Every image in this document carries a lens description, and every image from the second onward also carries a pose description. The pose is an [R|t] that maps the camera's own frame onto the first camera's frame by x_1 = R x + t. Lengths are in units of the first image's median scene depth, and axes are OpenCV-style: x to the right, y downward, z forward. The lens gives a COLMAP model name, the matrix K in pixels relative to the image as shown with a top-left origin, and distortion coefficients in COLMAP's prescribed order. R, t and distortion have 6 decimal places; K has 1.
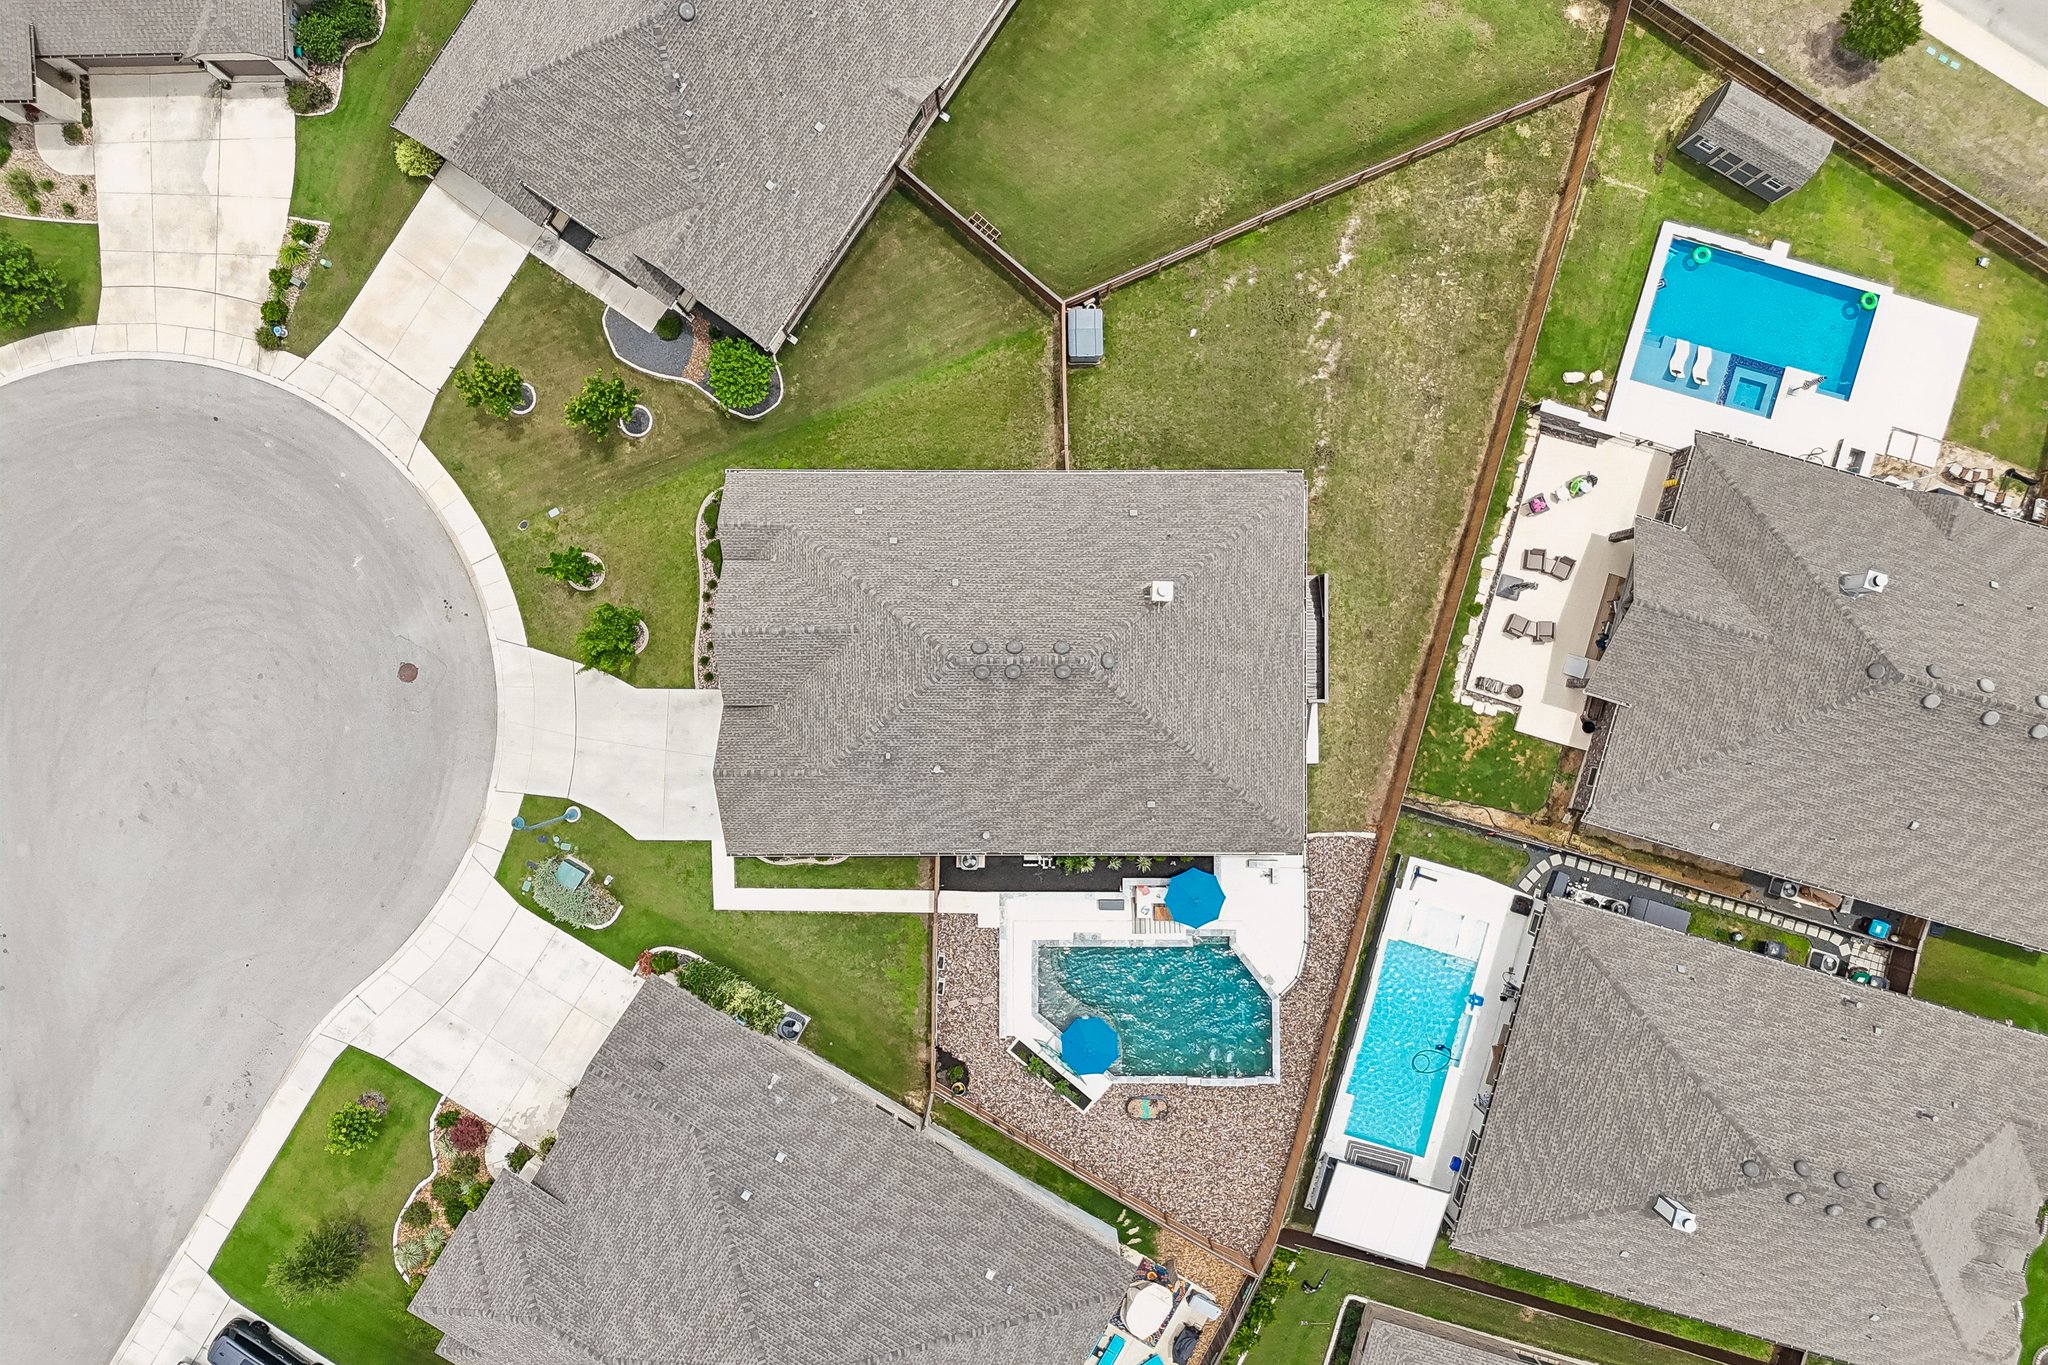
lens RADIAL K [[1511.0, 0, 1022.1], [0, 1511.0, 678.5], [0, 0, 1]] dist [0.064281, -0.060756]
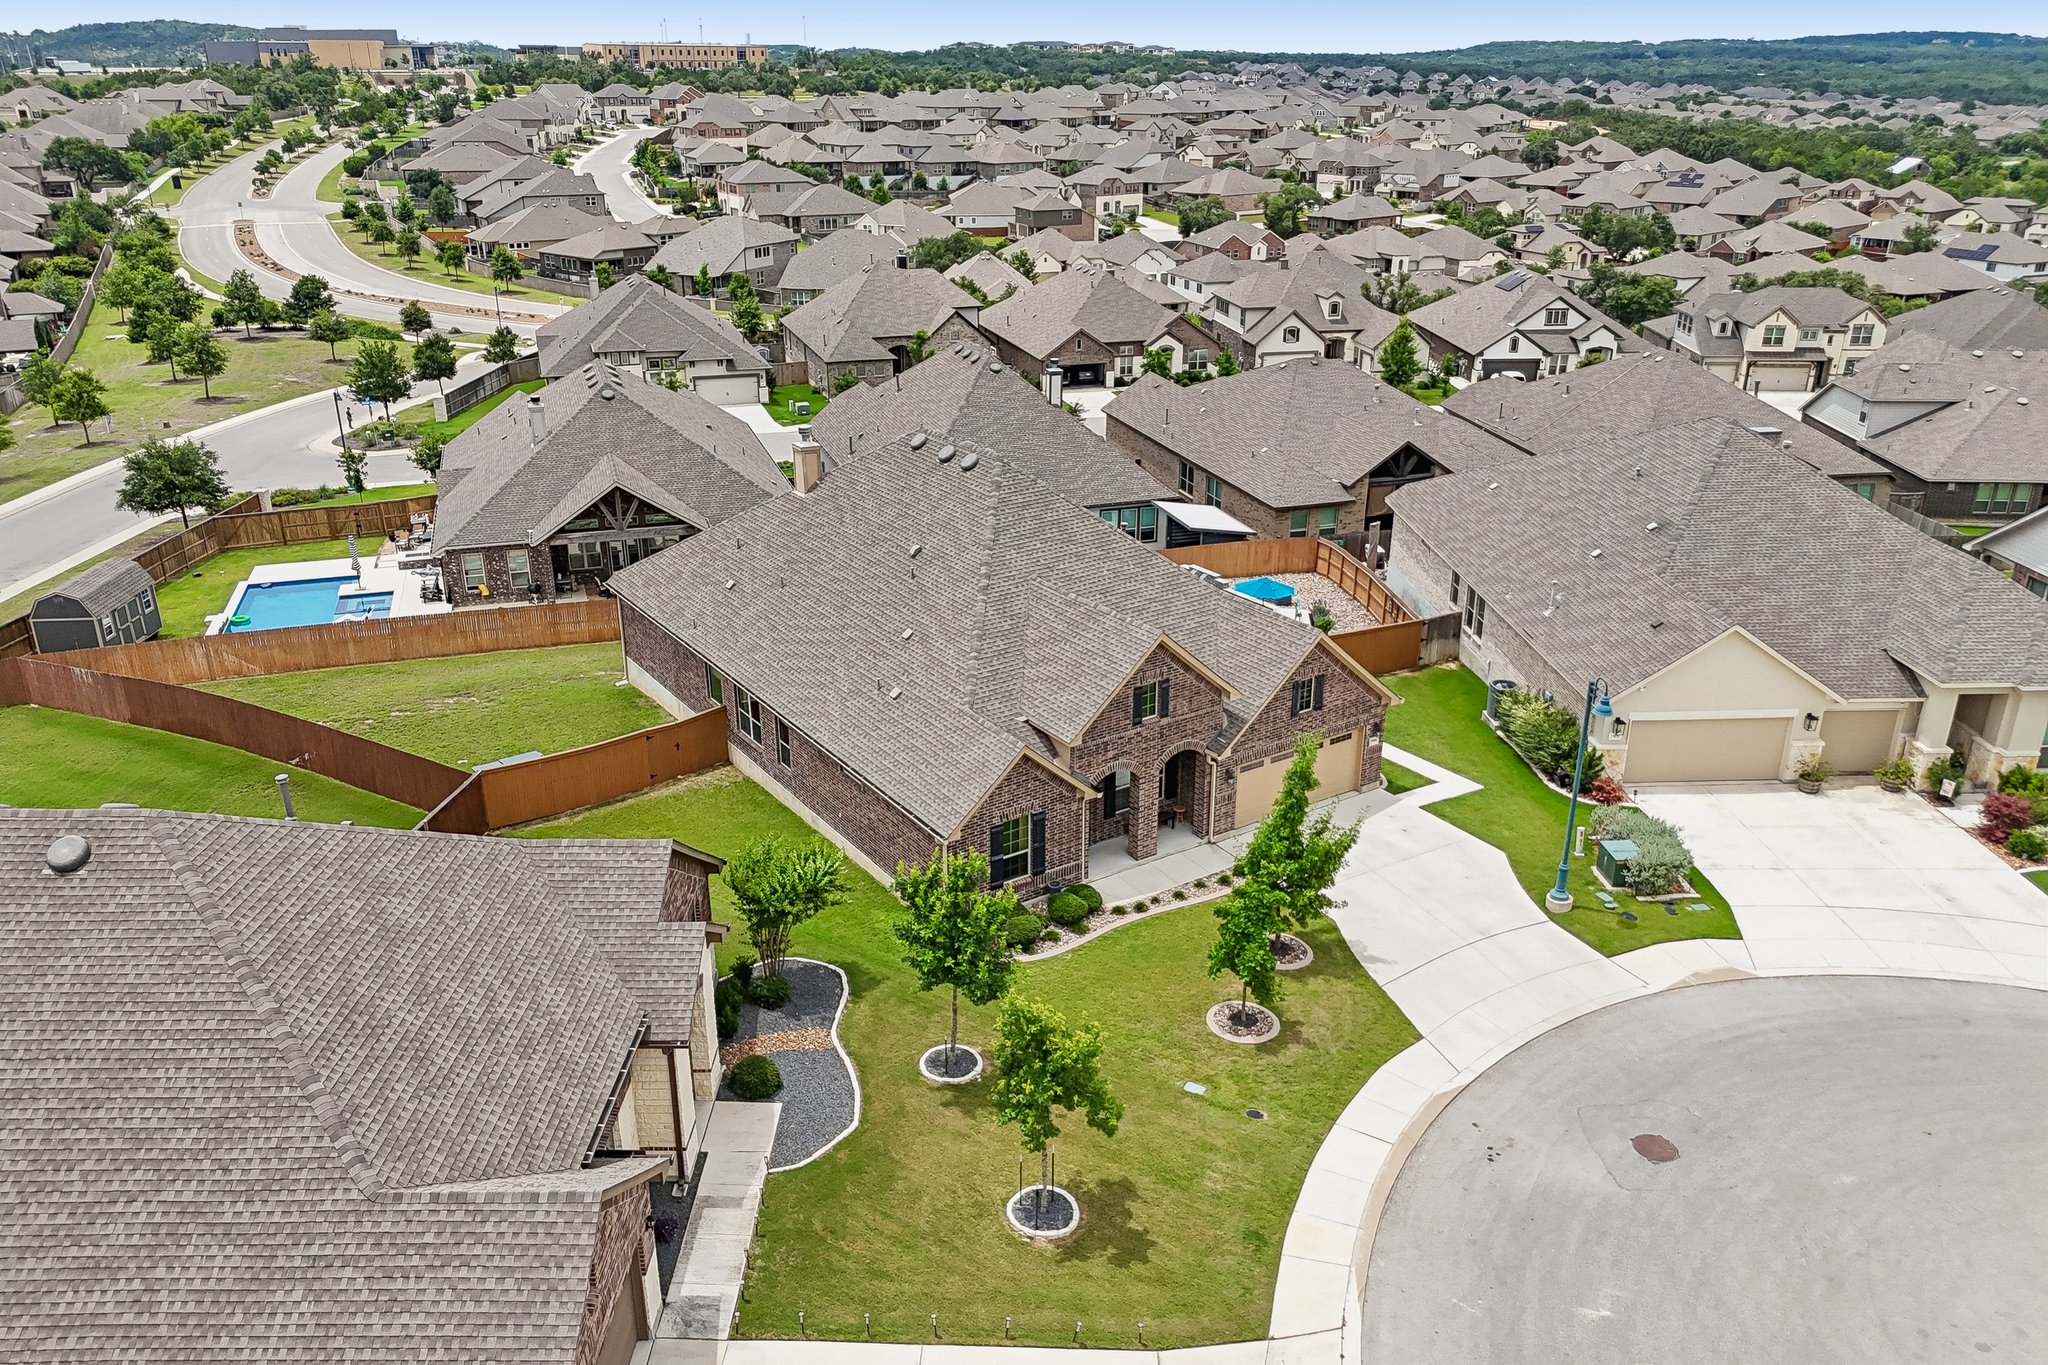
lens RADIAL K [[1511.0, 0, 1022.1], [0, 1511.0, 678.5], [0, 0, 1]] dist [0.064281, -0.060756]
pose [[-0.556238, -0.317652, 0.767917, -0.614819], [0.831005, -0.206428, 0.516545, -0.385147], [-0.005562, 0.925465, 0.378793, 0.686369]]
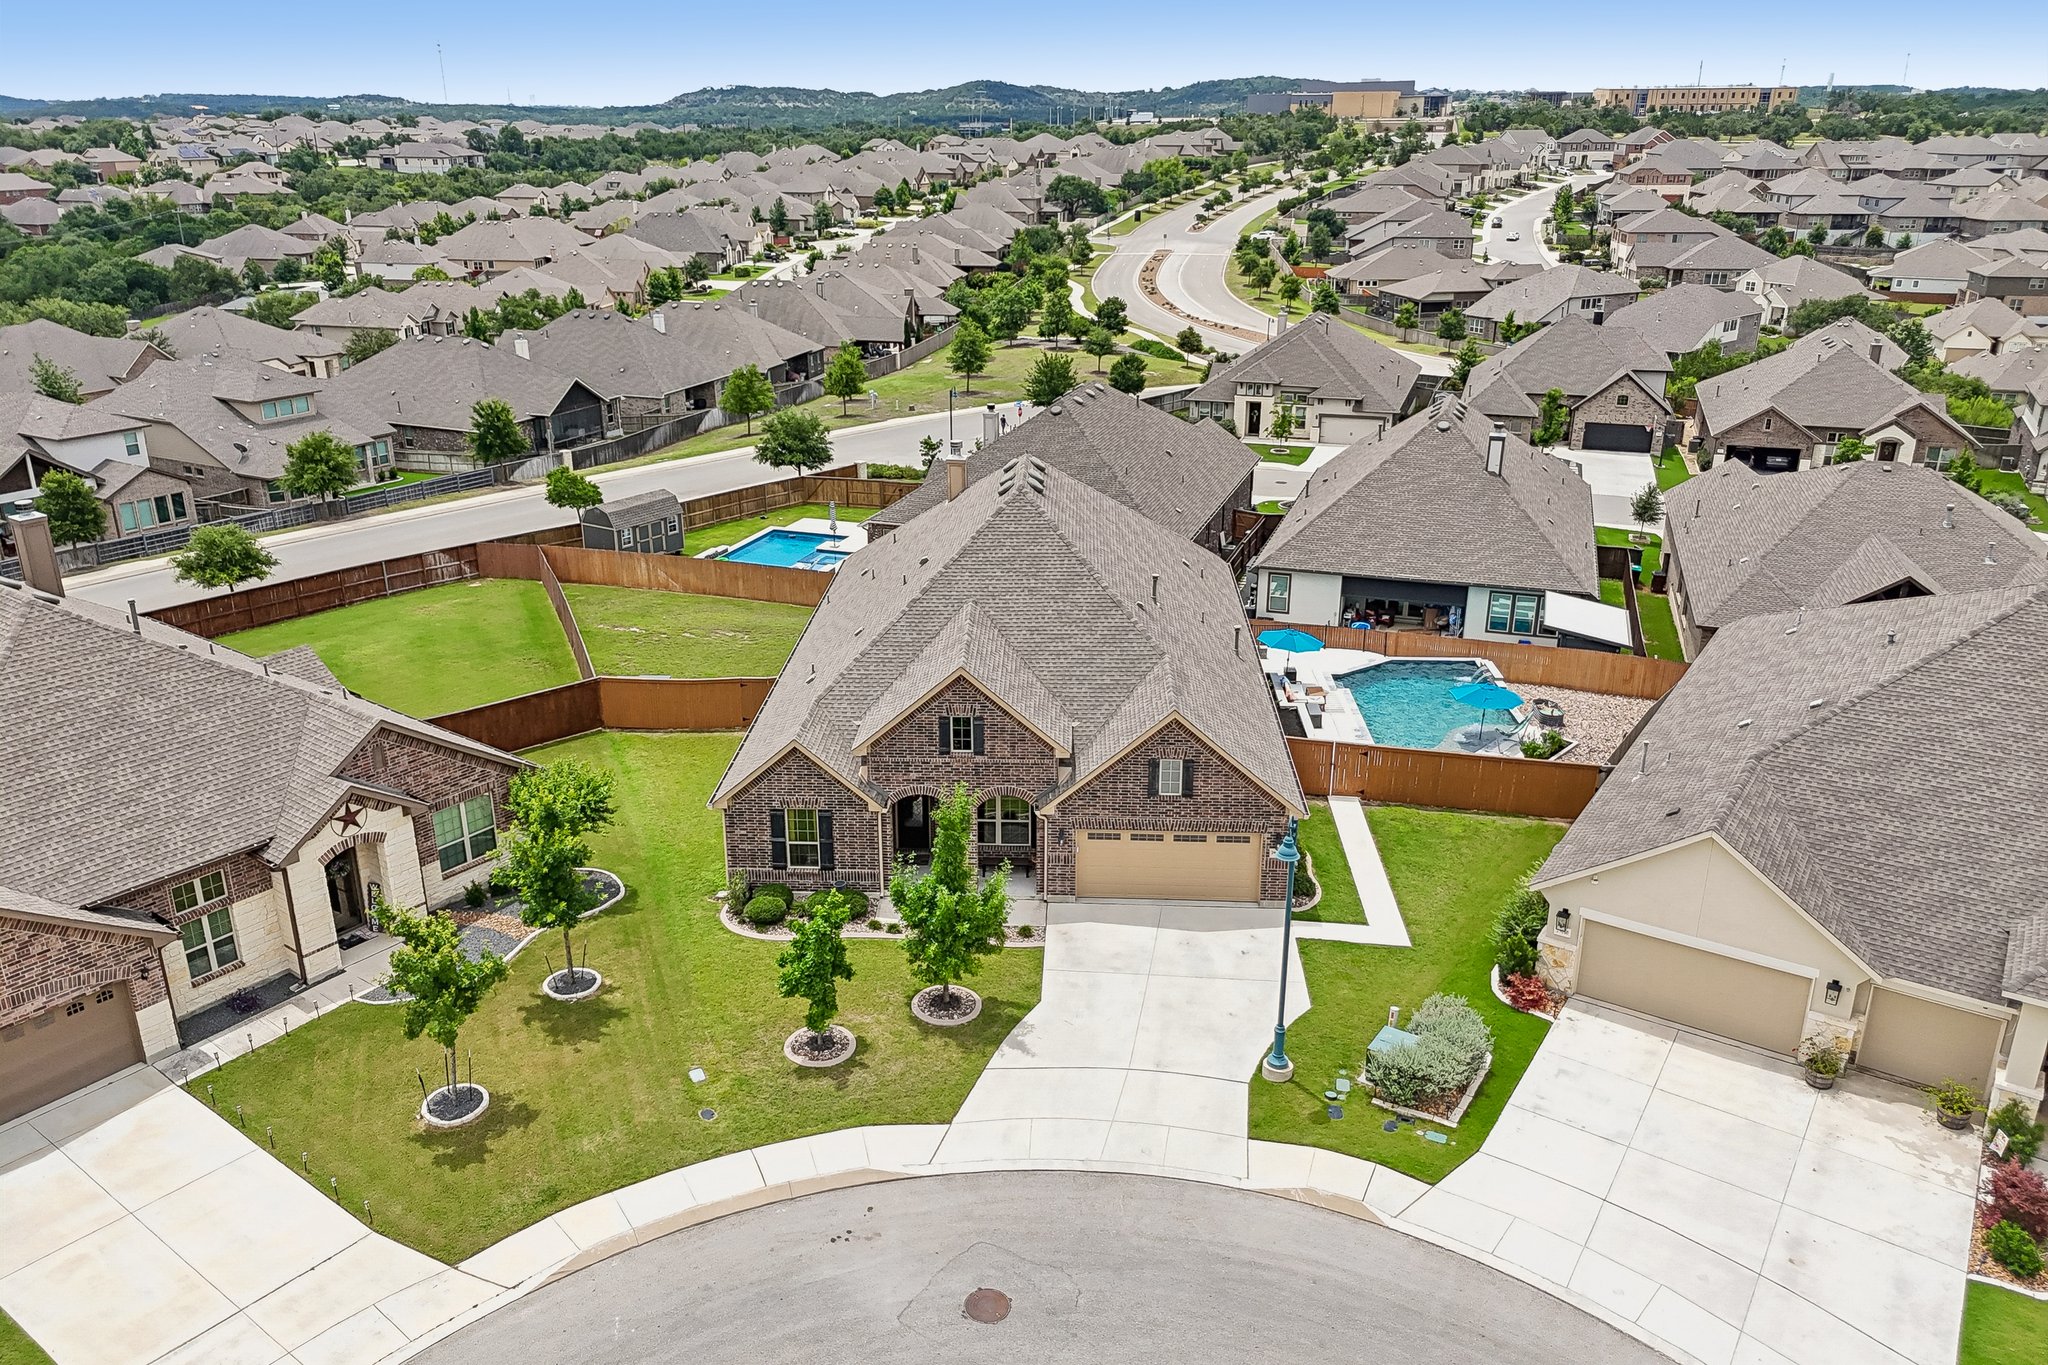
lens RADIAL K [[1511.0, 0, 1022.1], [0, 1511.0, 678.5], [0, 0, 1]] dist [0.064281, -0.060756]
pose [[0.043142, -0.355909, 0.933524, -0.738812], [0.999068, 0.016415, -0.039913, 0.020168], [-0.001118, 0.934377, 0.356285, 0.686904]]
